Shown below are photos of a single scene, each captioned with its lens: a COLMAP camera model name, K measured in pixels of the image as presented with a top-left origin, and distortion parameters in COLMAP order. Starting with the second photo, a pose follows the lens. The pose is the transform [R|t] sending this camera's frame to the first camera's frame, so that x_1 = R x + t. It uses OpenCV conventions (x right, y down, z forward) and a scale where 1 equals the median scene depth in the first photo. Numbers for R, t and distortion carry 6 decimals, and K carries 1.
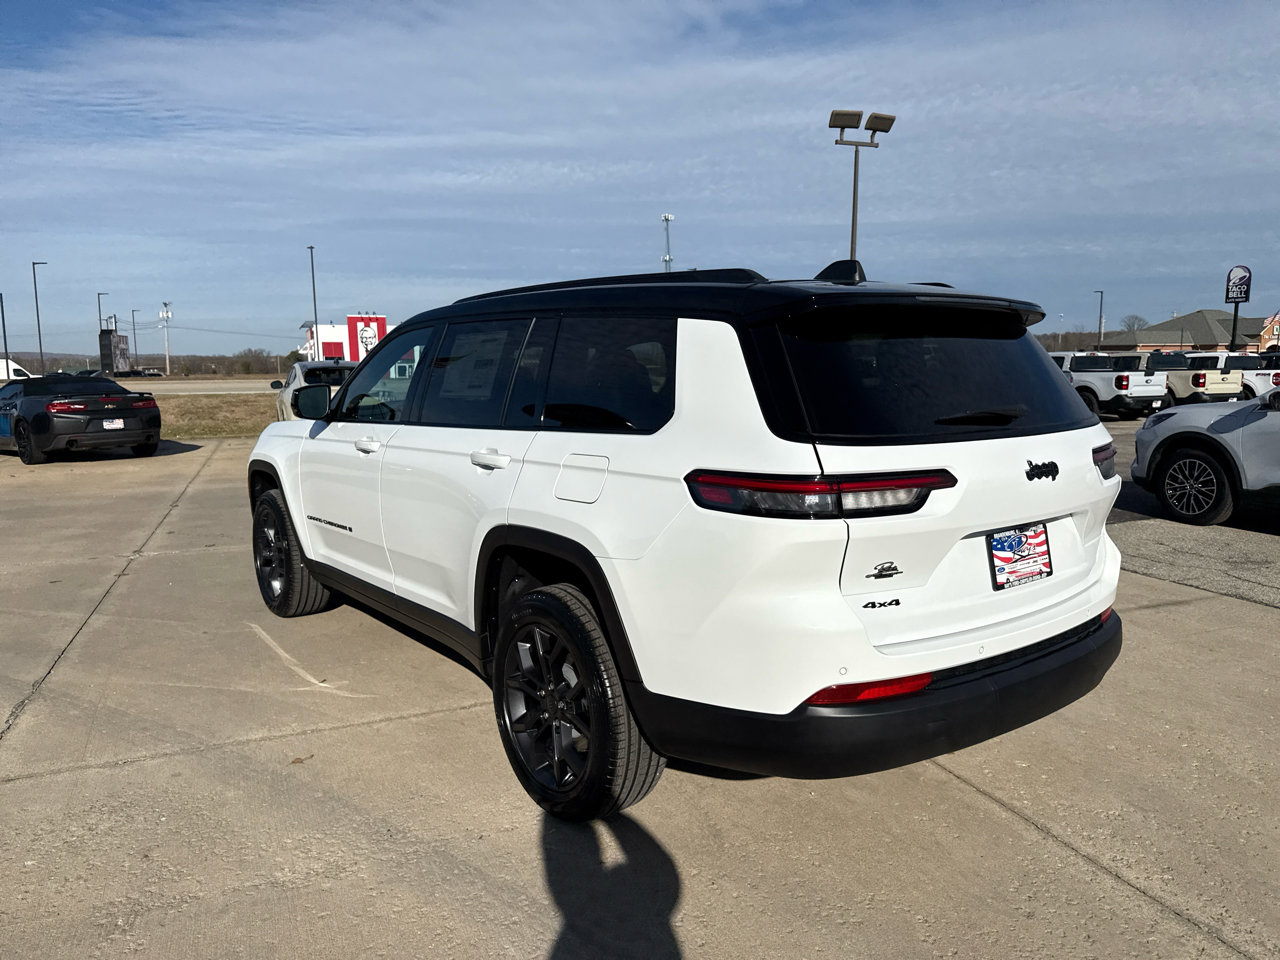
lens RADIAL K [[897.9, 0, 648.3], [0, 897.9, 494.6], [0, 0, 1]] dist [0.036737, -0.052346]
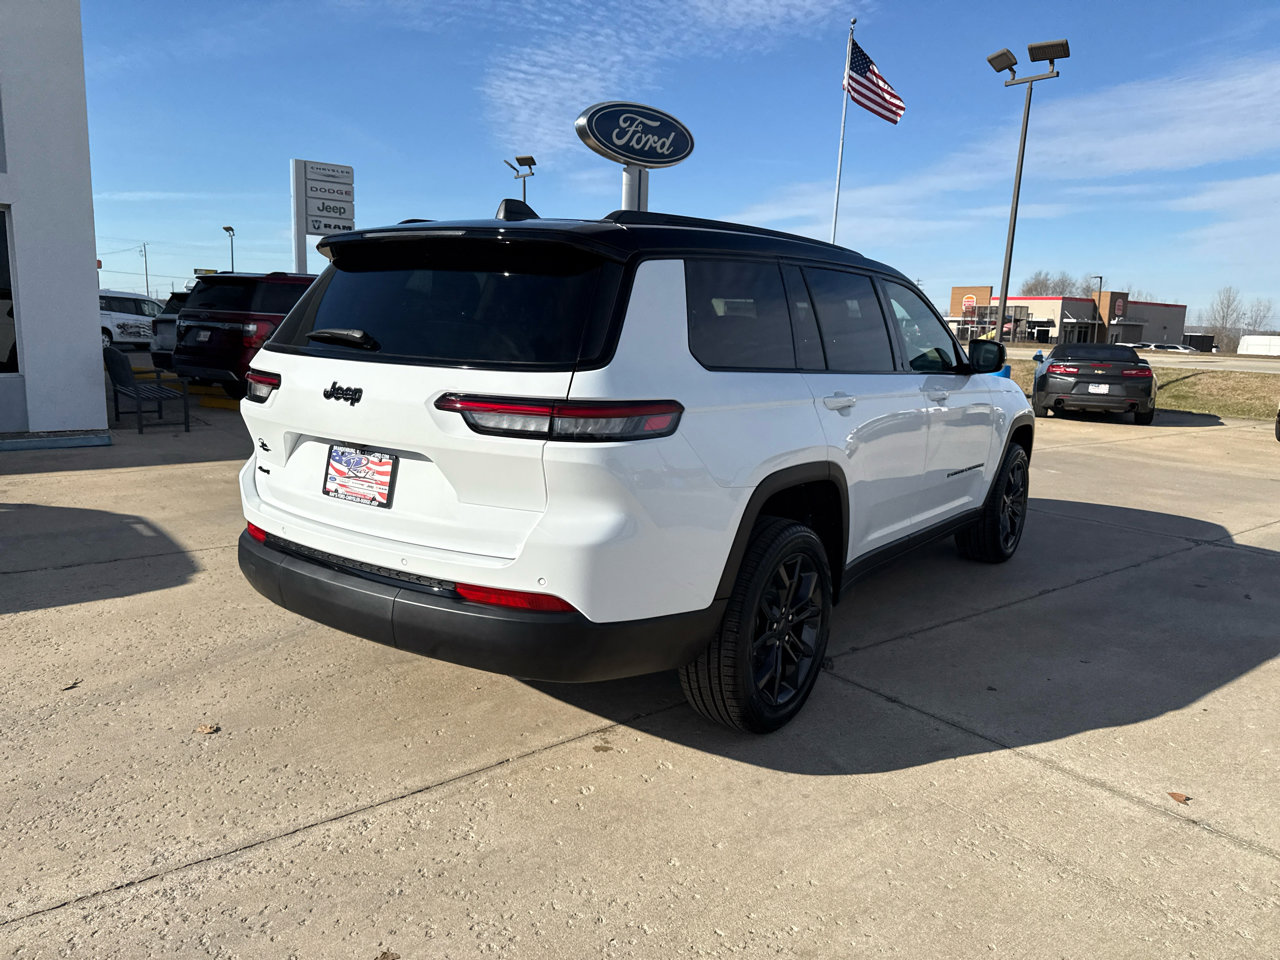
lens RADIAL K [[897.9, 0, 651.1], [0, 897.9, 474.0], [0, 0, 1]] dist [0.036737, -0.052346]
pose [[0.292344, 0.175733, -0.940028, 1.014787], [-0.175562, 0.976127, 0.127882, -0.087002], [0.940060, 0.127647, 0.316217, 0.667479]]
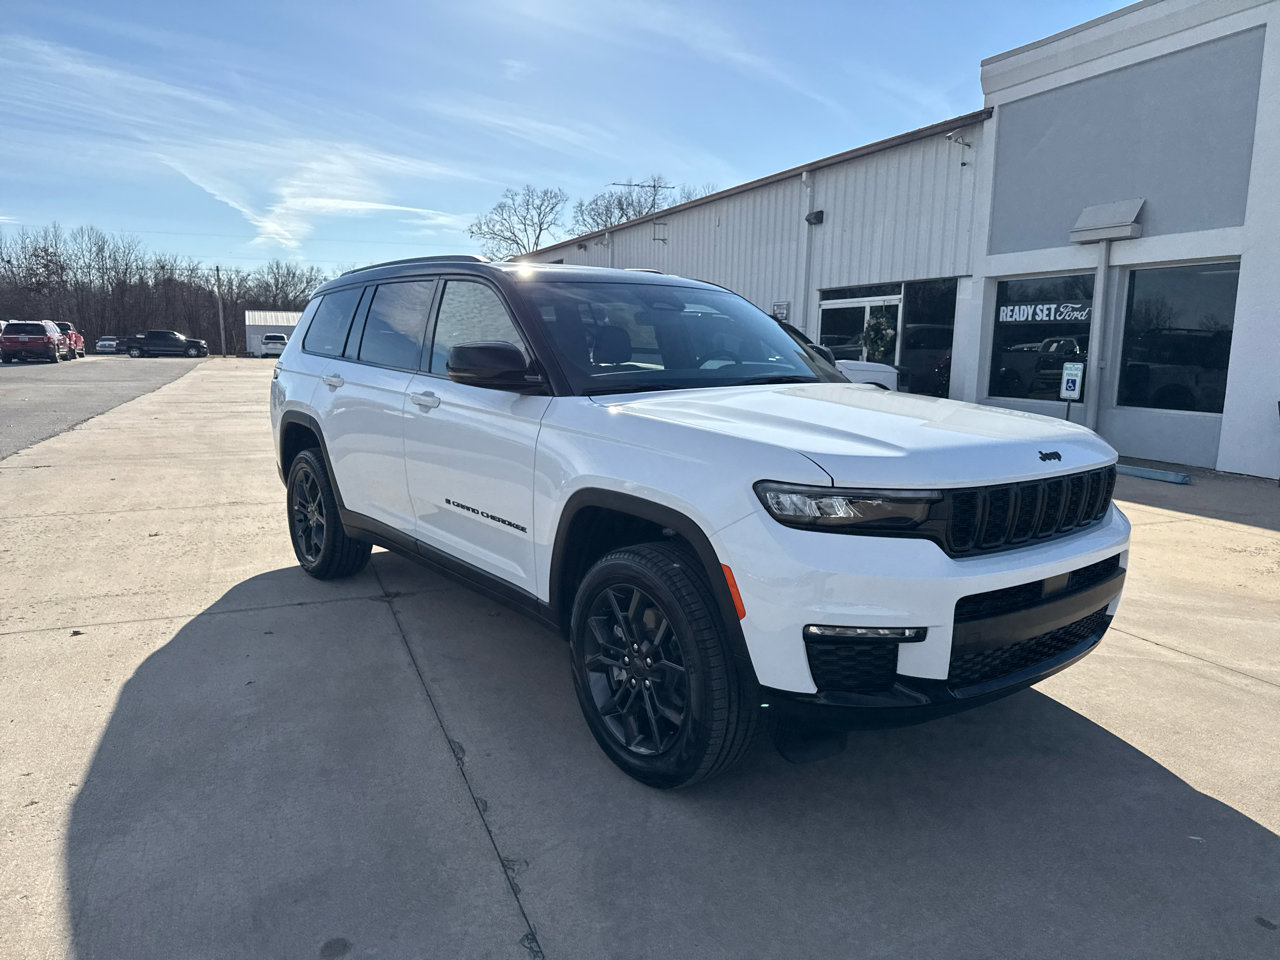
lens RADIAL K [[897.9, 0, 643.4], [0, 897.9, 484.4], [0, 0, 1]] dist [0.036737, -0.052346]
pose [[-0.999905, -0.004528, -0.012993, -0.187494], [-0.008247, 0.953111, 0.302510, -0.321624], [0.011014, 0.302588, -0.953058, 2.352001]]
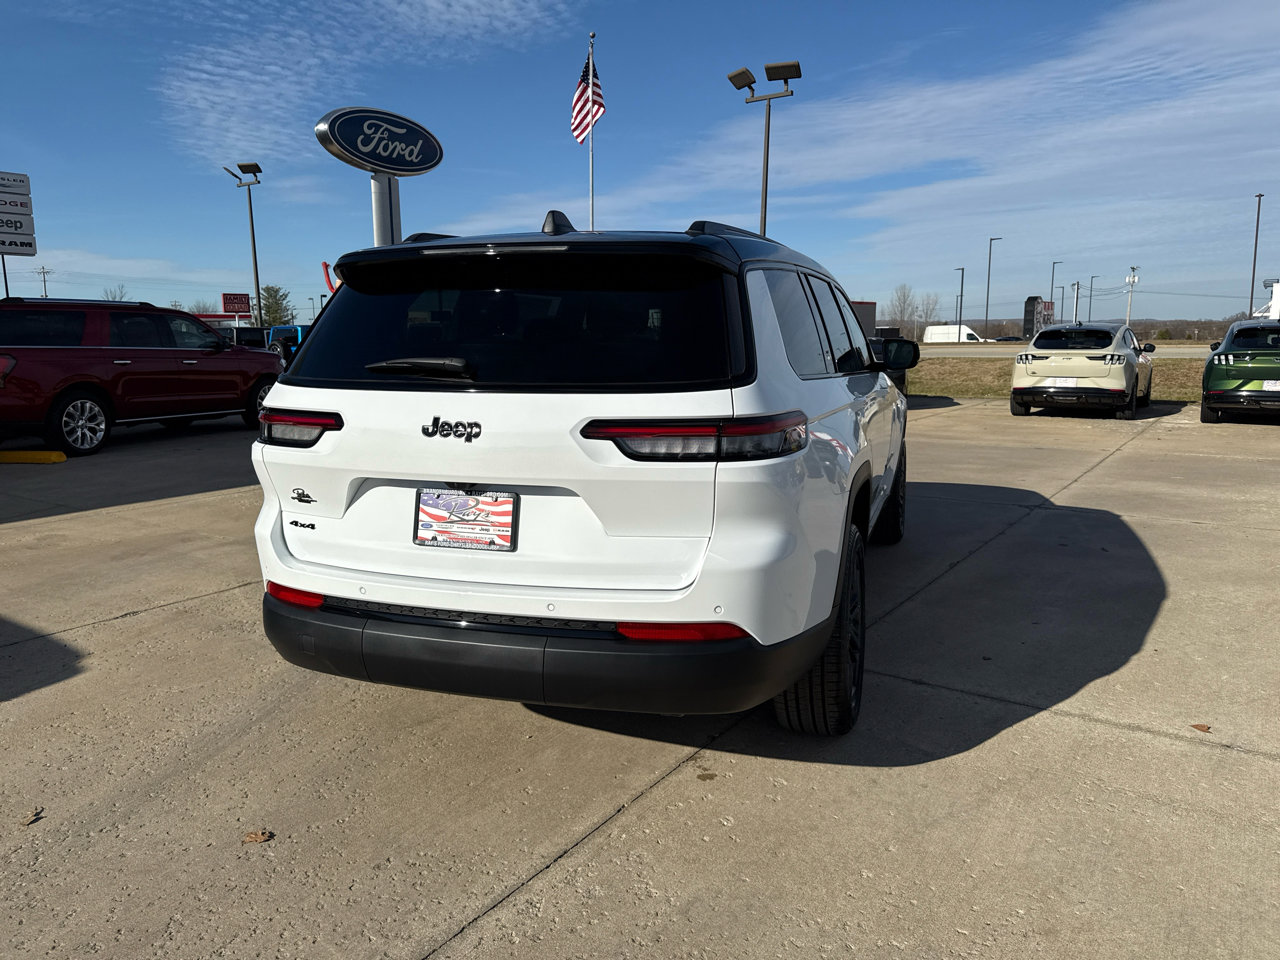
lens RADIAL K [[897.9, 0, 649.6], [0, 897.9, 473.9], [0, 0, 1]] dist [0.036737, -0.052346]
pose [[0.554772, 0.129376, -0.821882, 0.869687], [-0.116696, 0.990171, 0.077097, -0.050283], [0.823778, 0.053139, 0.564417, 0.422780]]
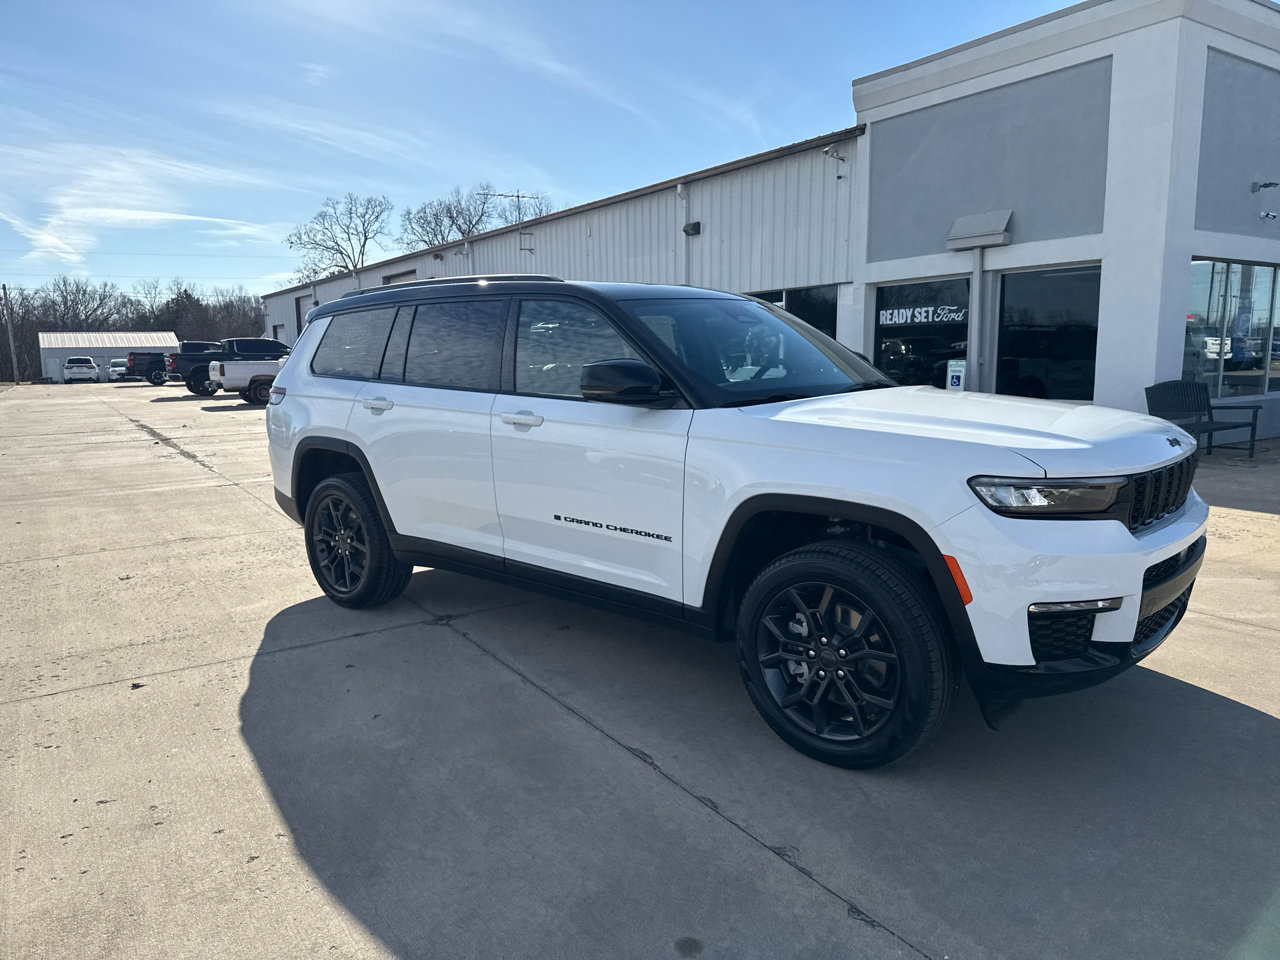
lens RADIAL K [[897.9, 0, 644.1], [0, 897.9, 487.8], [0, 0, 1]] dist [0.036737, -0.052346]
pose [[-0.980232, 0.052996, -0.190624, 0.109364], [-0.005993, 0.955064, 0.296341, -0.330822], [0.197763, 0.291625, -0.935866, 2.355860]]
